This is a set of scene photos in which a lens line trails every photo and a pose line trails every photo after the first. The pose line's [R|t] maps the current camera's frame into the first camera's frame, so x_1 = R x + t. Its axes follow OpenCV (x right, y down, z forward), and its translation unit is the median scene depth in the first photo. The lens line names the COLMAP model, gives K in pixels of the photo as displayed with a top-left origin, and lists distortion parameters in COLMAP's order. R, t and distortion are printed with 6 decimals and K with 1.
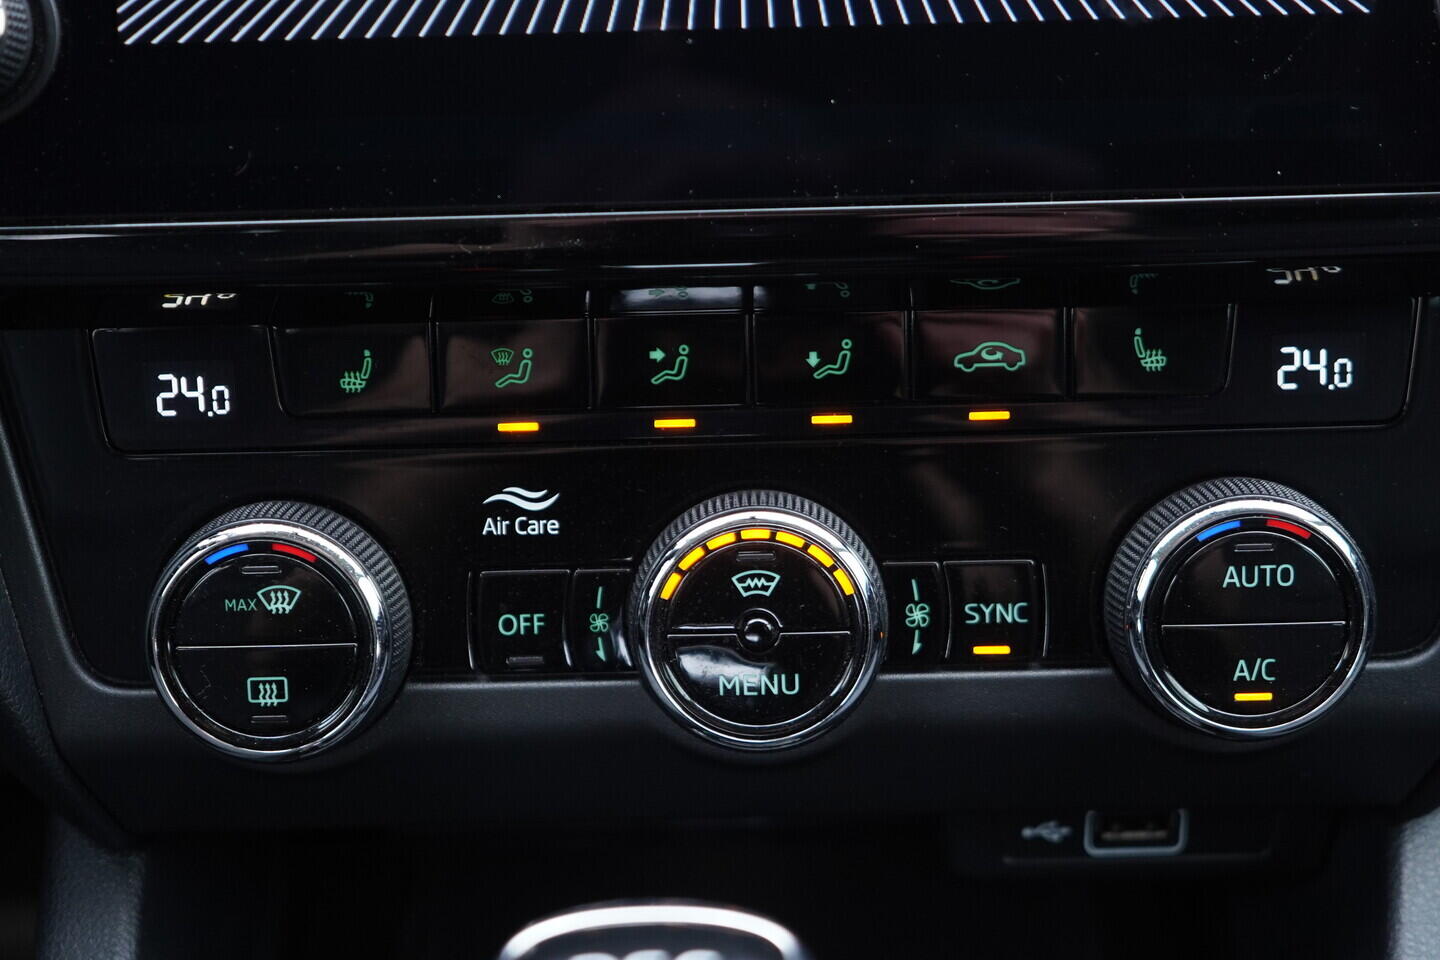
lens RADIAL K [[1464.3, 0, 733.2], [0, 1464.3, 463.6], [0, 0, 1]] dist [-0.017759, 0.000000]
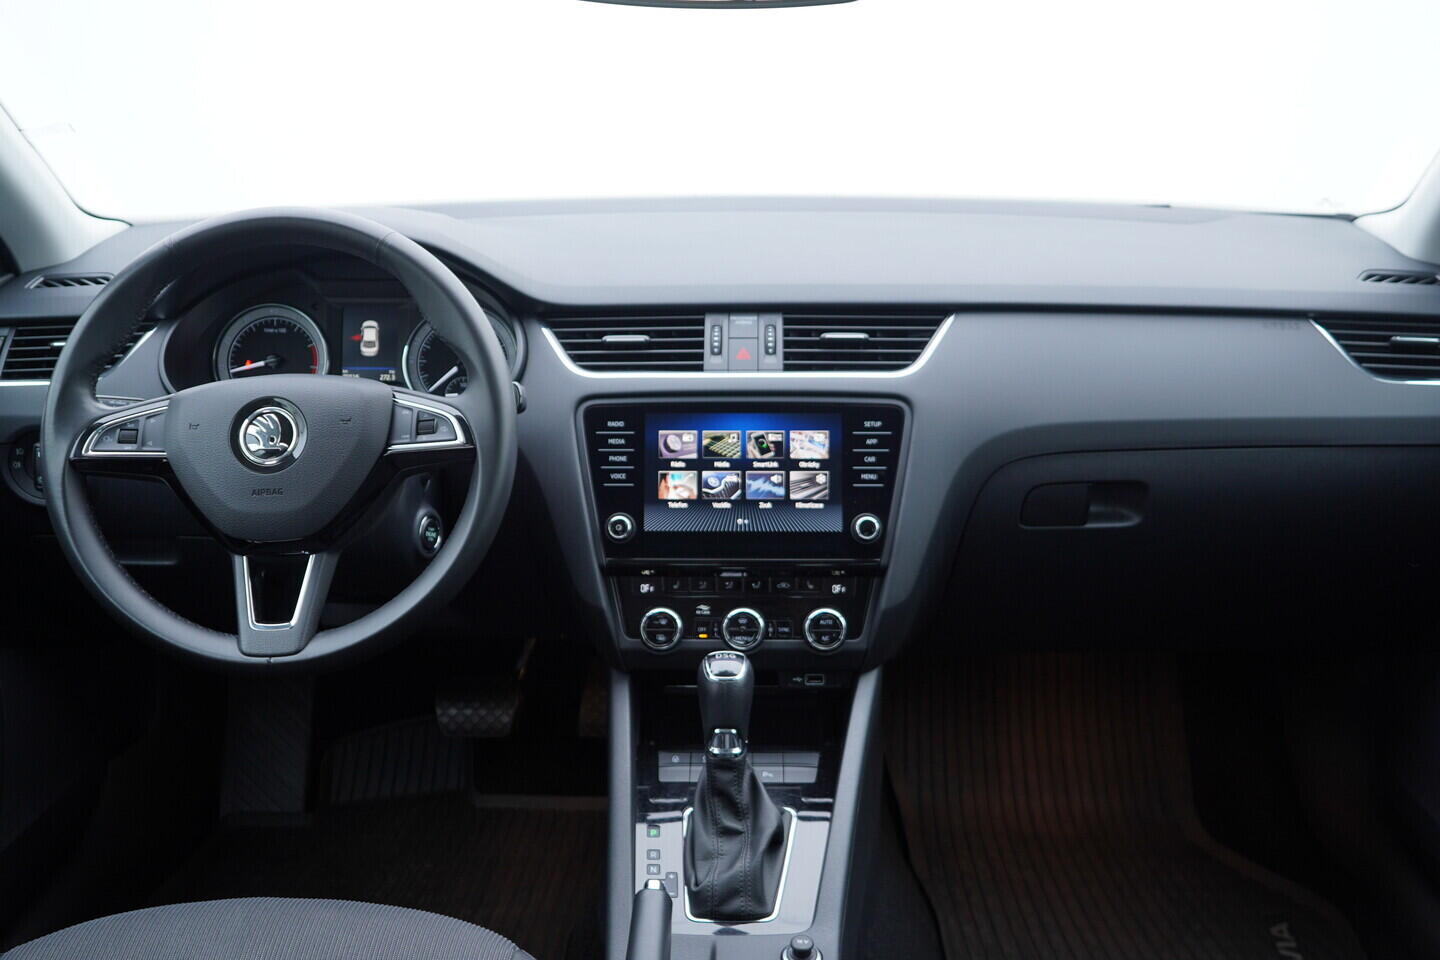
lens RADIAL K [[1464.3, 0, 720.5], [0, 1464.3, 467.0], [0, 0, 1]] dist [-0.017759, 0.000000]
pose [[0.999561, 0.027428, -0.011234, -0.025228], [-0.029117, 0.979546, -0.199104, 0.653320], [0.005543, 0.199344, 0.979914, -4.964775]]
